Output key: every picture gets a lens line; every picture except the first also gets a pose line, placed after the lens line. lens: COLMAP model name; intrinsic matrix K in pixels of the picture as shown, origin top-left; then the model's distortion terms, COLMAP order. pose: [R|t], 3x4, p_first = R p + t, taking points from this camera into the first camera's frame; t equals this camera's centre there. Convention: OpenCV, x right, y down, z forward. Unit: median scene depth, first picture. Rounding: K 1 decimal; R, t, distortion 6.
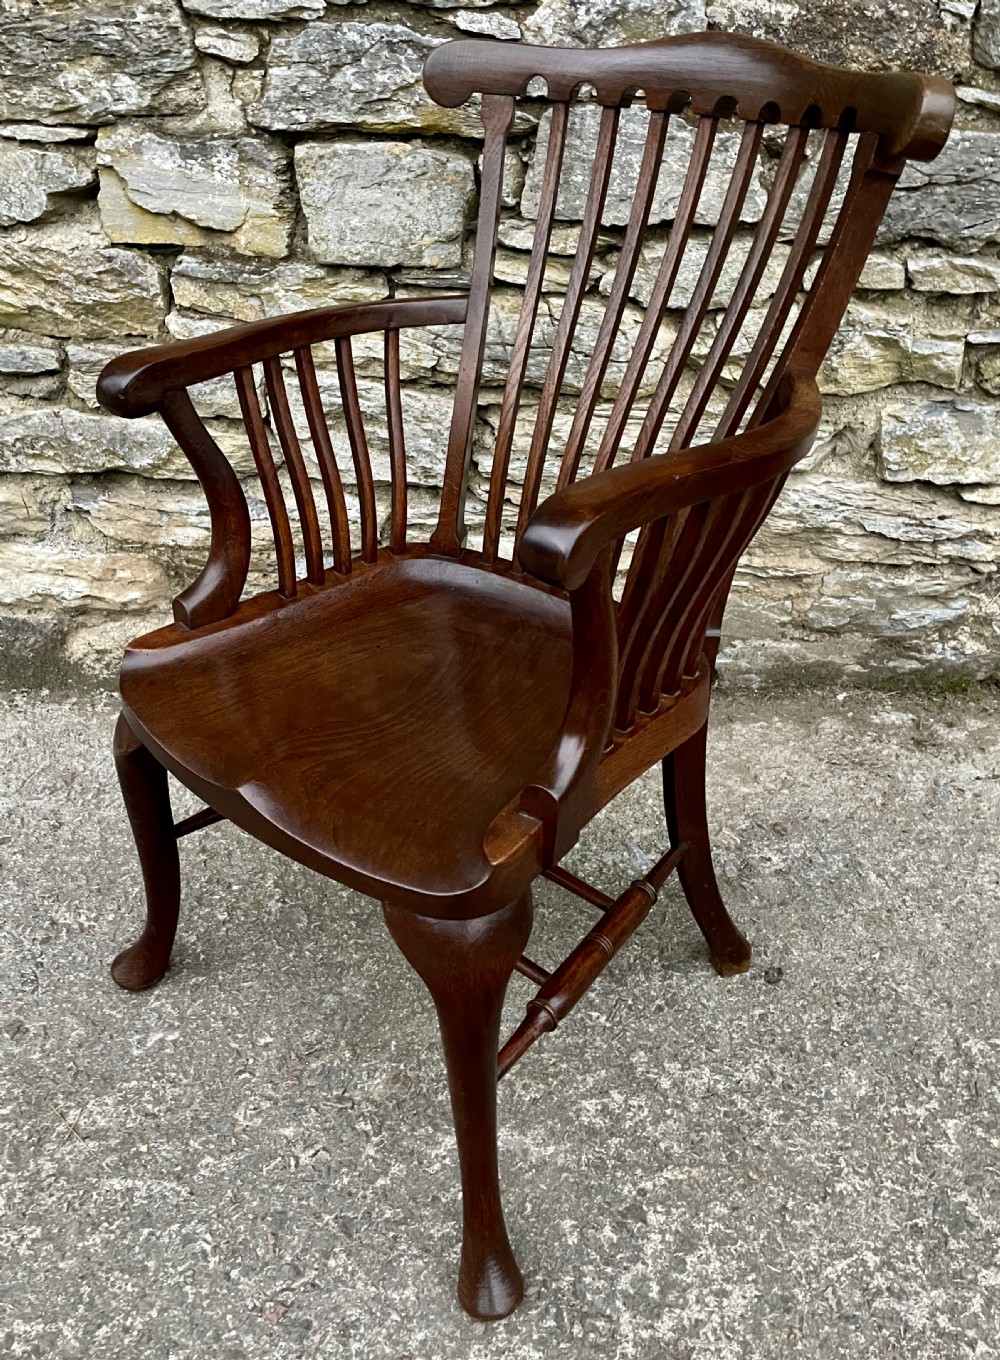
lens RADIAL K [[1177.4, 0, 474.7], [0, 1177.4, 639.0], [0, 0, 1]] dist [0.075729, -0.107166]
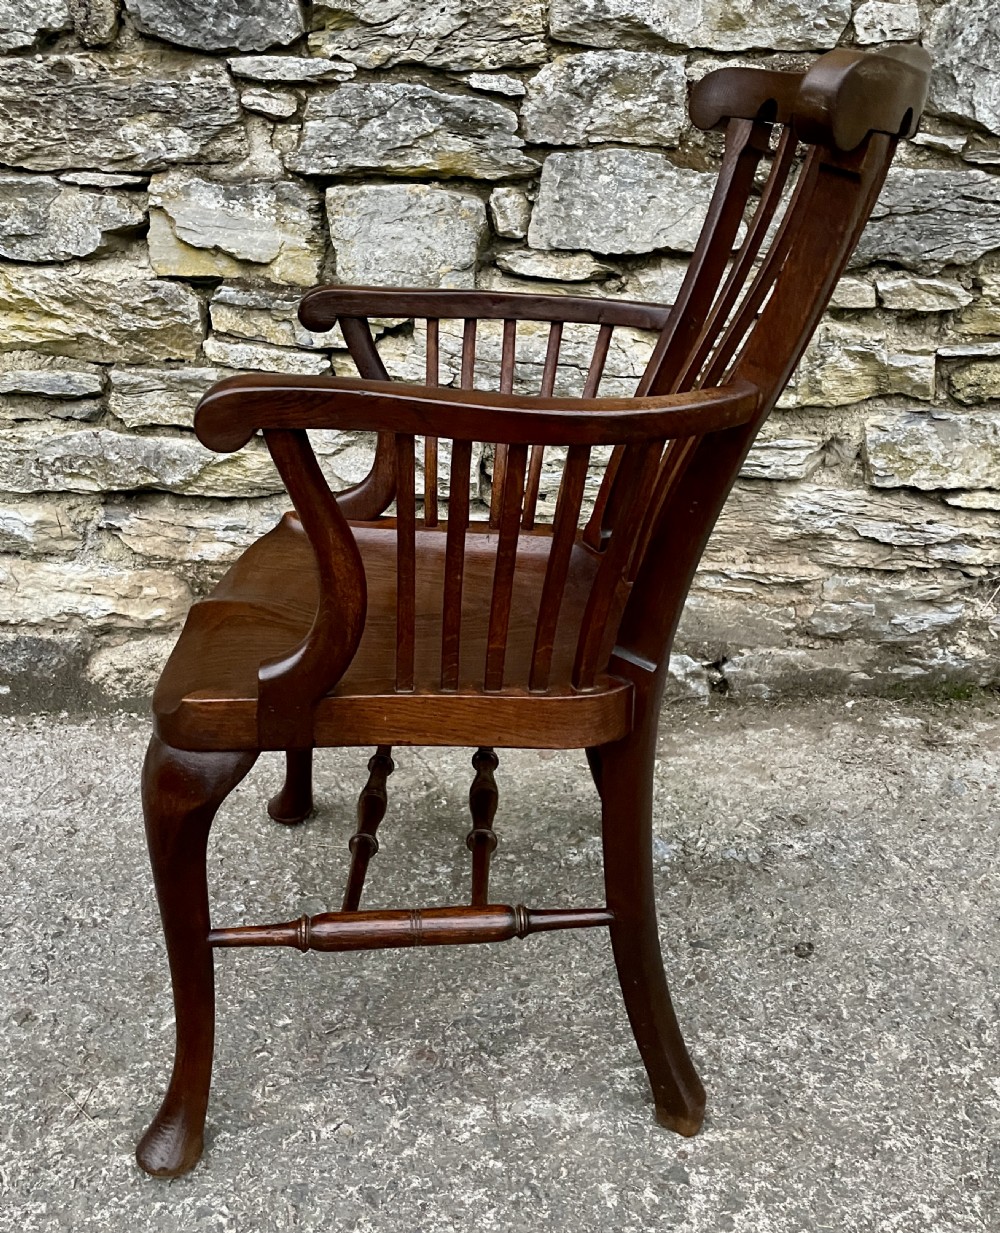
lens RADIAL K [[1164.5, 0, 490.2], [0, 1164.5, 526.8], [0, 0, 1]] dist [0.081100, -0.115947]
pose [[0.999809, -0.012160, 0.015271, -0.017543], [0.015115, 0.977278, -0.211420, 0.141464], [-0.012353, 0.211610, 0.977276, -0.020079]]
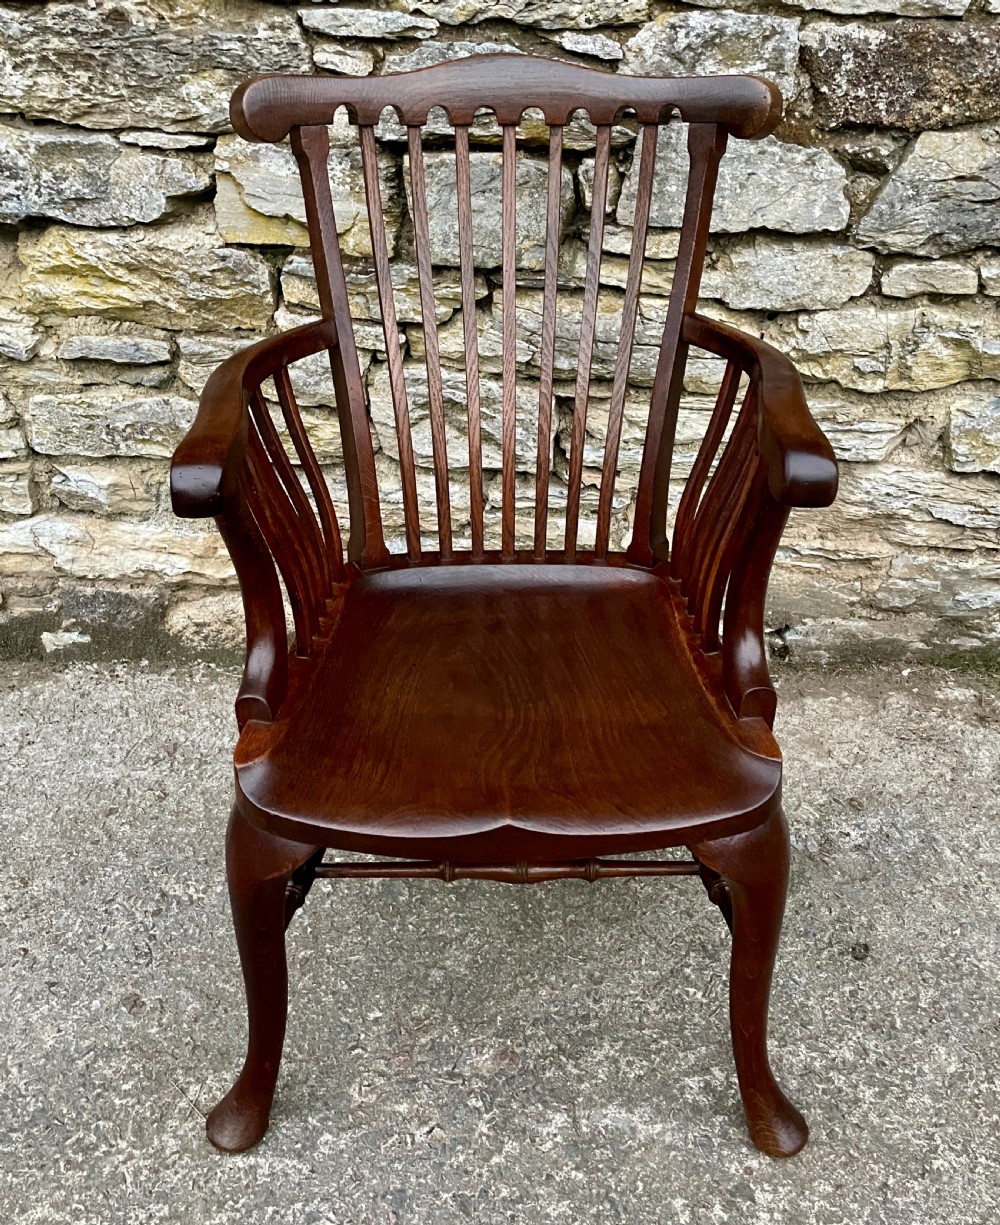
lens RADIAL K [[1116.0, 0, 518.7], [0, 1116.0, 562.4], [0, 0, 1]] dist [0.071187, -0.095120]
pose [[0.999879, 0.007004, 0.013888, -0.063428], [-0.006772, 0.999838, -0.016682, -0.039152], [-0.014003, 0.016586, 0.999764, 0.008055]]
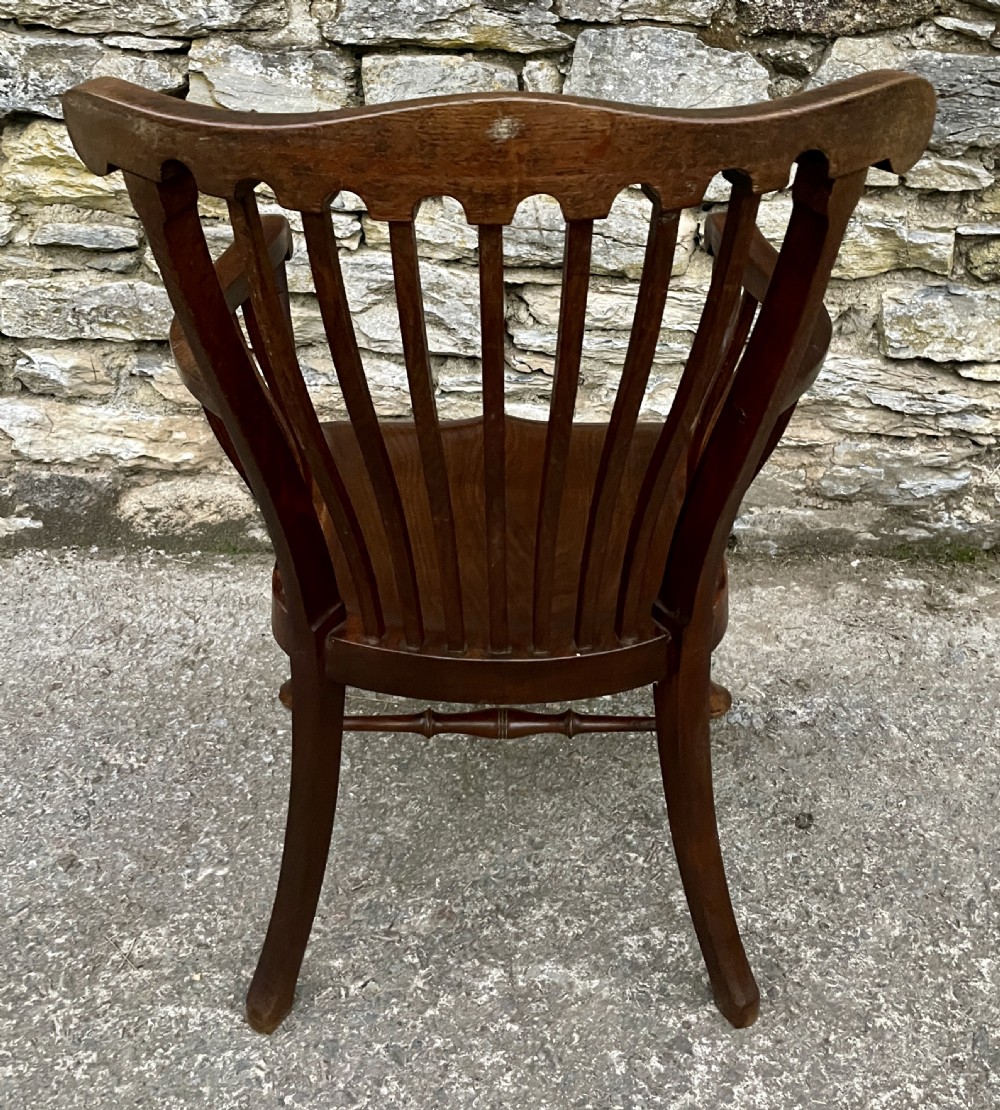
lens RADIAL K [[1179.9, 0, 475.0], [0, 1179.9, 354.9], [0, 0, 1]] dist [0.059484, -0.058773]
pose [[0.999881, 0.014966, 0.003707, -0.043871], [-0.014165, 0.986603, -0.162523, 0.055294], [-0.006090, 0.162451, 0.986698, -0.085155]]
